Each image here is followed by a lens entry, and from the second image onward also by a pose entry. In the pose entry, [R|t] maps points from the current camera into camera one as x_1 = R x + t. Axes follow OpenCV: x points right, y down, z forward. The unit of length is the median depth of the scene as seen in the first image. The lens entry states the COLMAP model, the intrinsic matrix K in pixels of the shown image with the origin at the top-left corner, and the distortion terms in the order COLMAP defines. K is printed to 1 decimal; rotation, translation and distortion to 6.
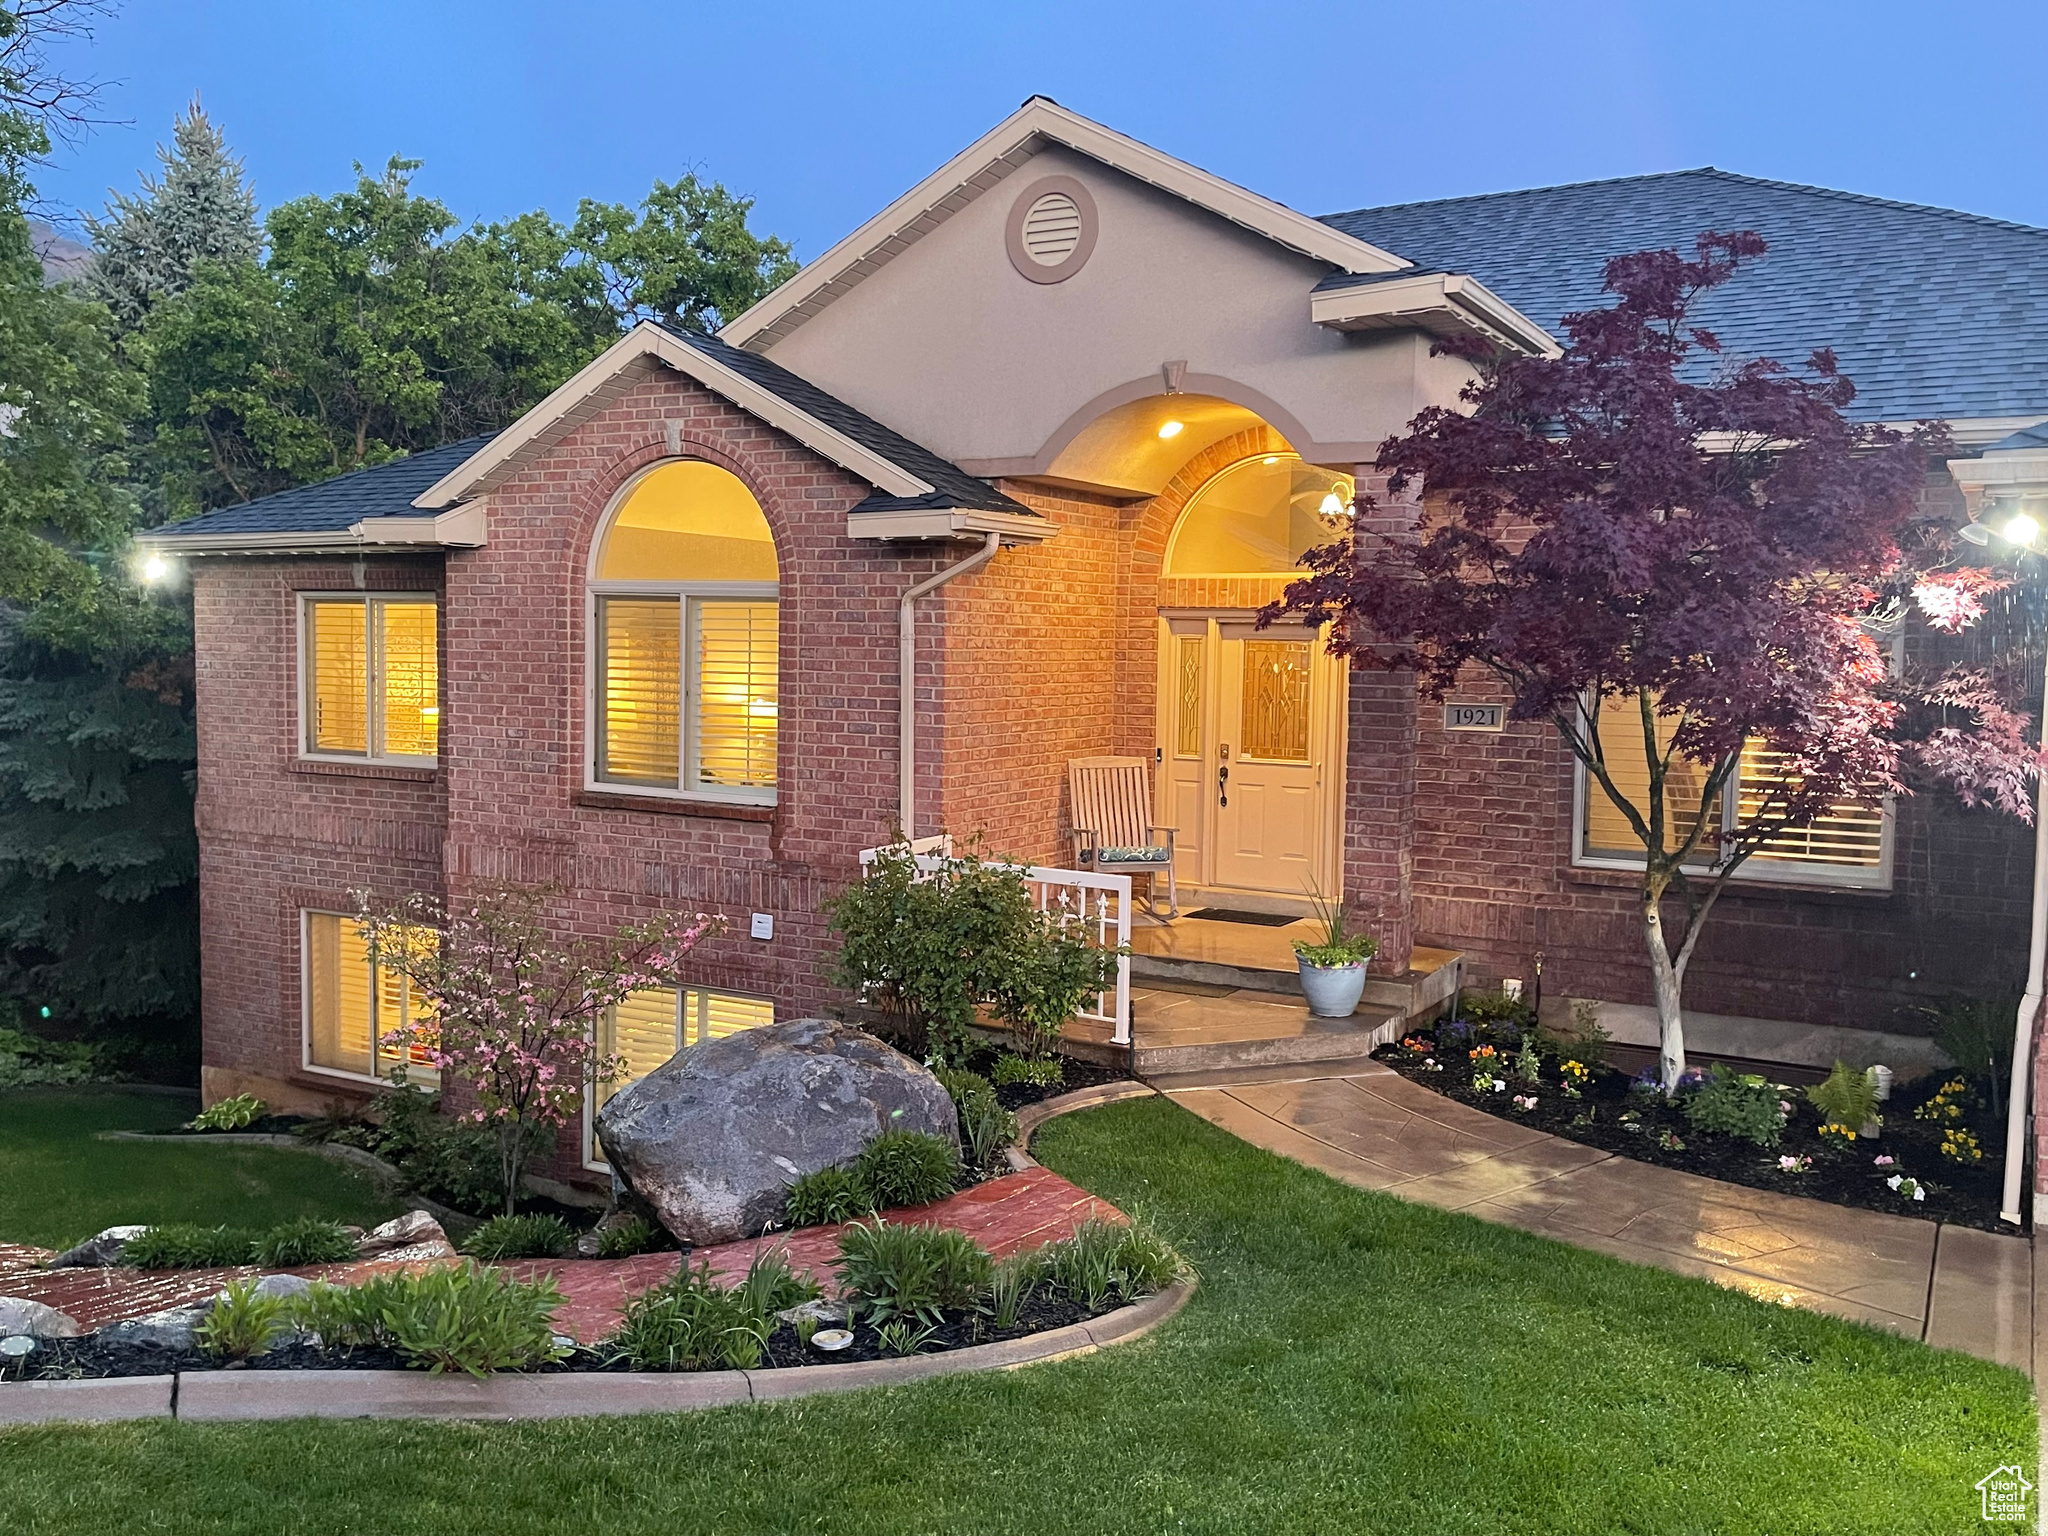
lens RADIAL K [[1736.5, 0, 1035.5], [0, 1736.5, 766.4], [0, 0, 1]] dist [0.053381, -0.003088]
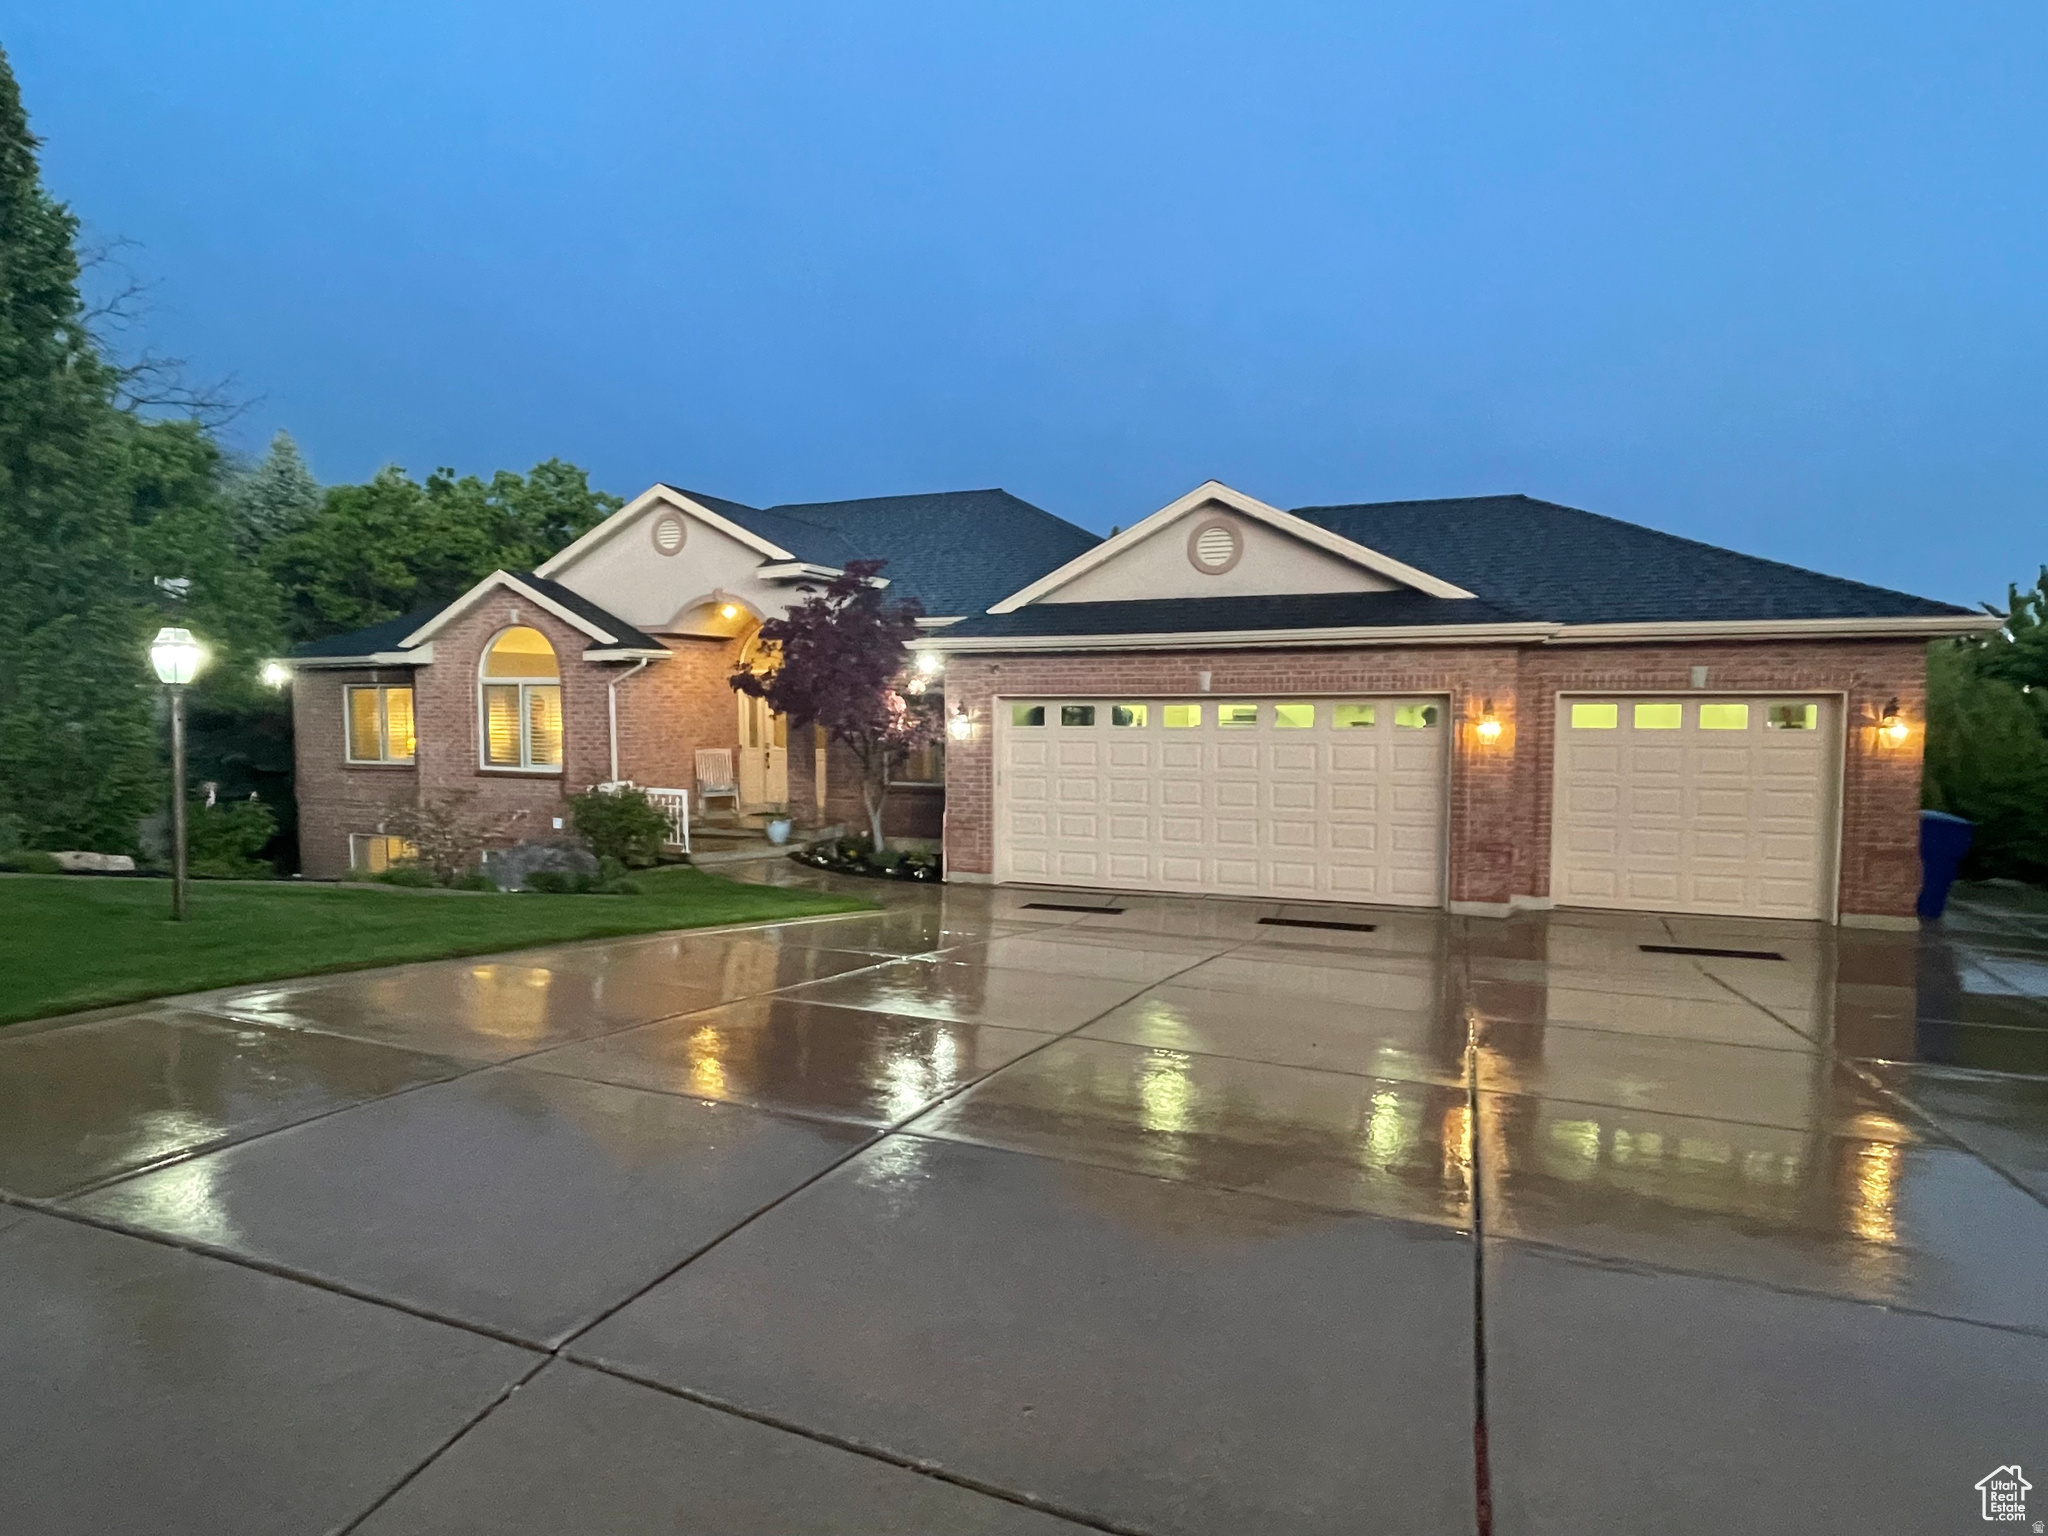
lens RADIAL K [[1154.5, 0, 1020.5], [0, 1154.5, 777.0], [0, 0, 1]] dist [-0.001105, -0.006246]
pose [[0.990097, -0.027920, 0.137583, 0.249886], [0.028084, 0.999605, 0.000746, 0.044893], [-0.137550, 0.003126, 0.990490, -0.639267]]
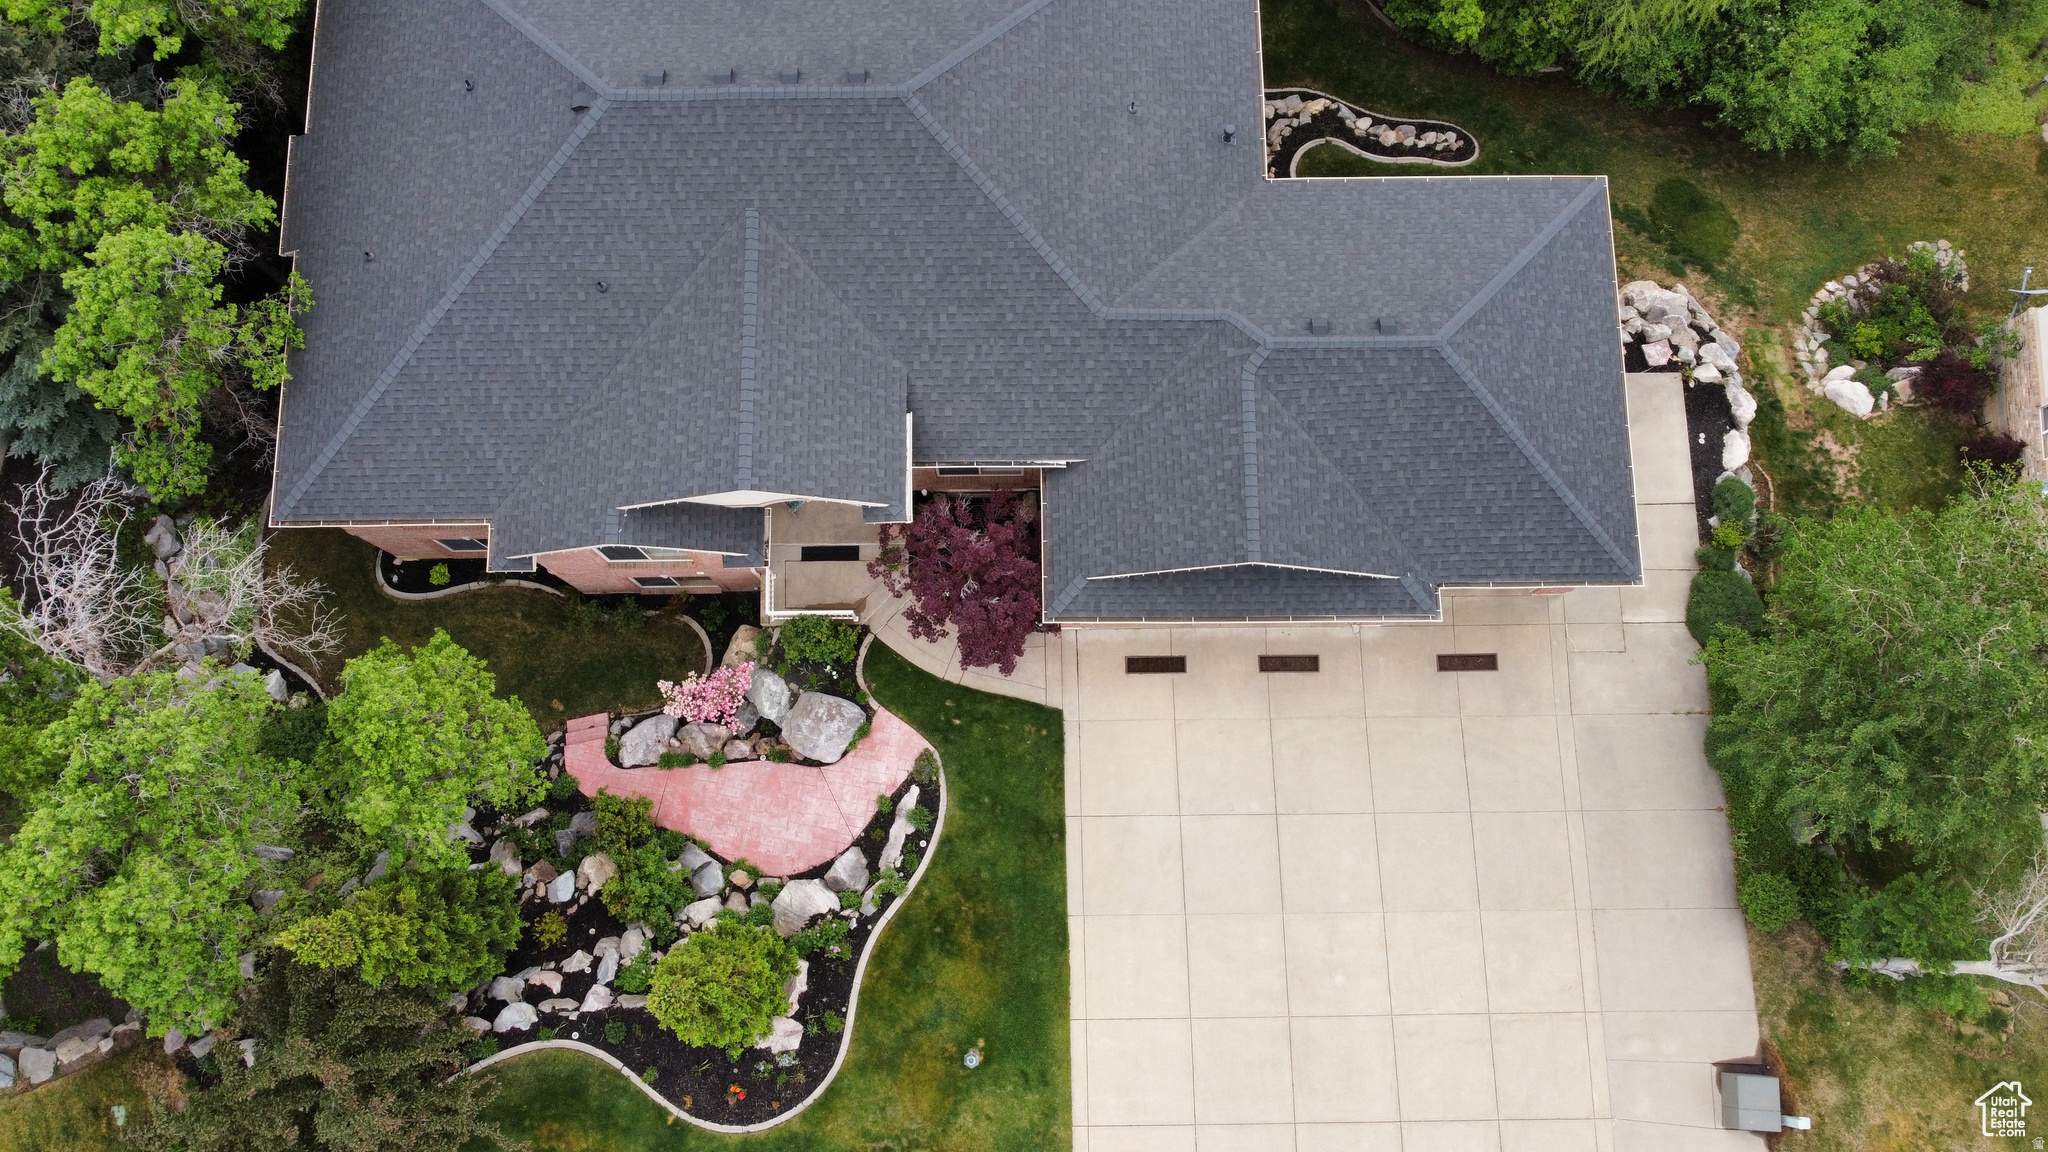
lens RADIAL K [[1554.6, 0, 1020.0], [0, 1554.6, 561.0], [0, 0, 1]] dist [0.003359, -0.005198]
pose [[0.867752, -0.488849, 0.089629, 0.093562], [0.048792, 0.263262, 0.963490, -2.475576], [-0.494597, -0.831697, 0.252298, 0.052160]]
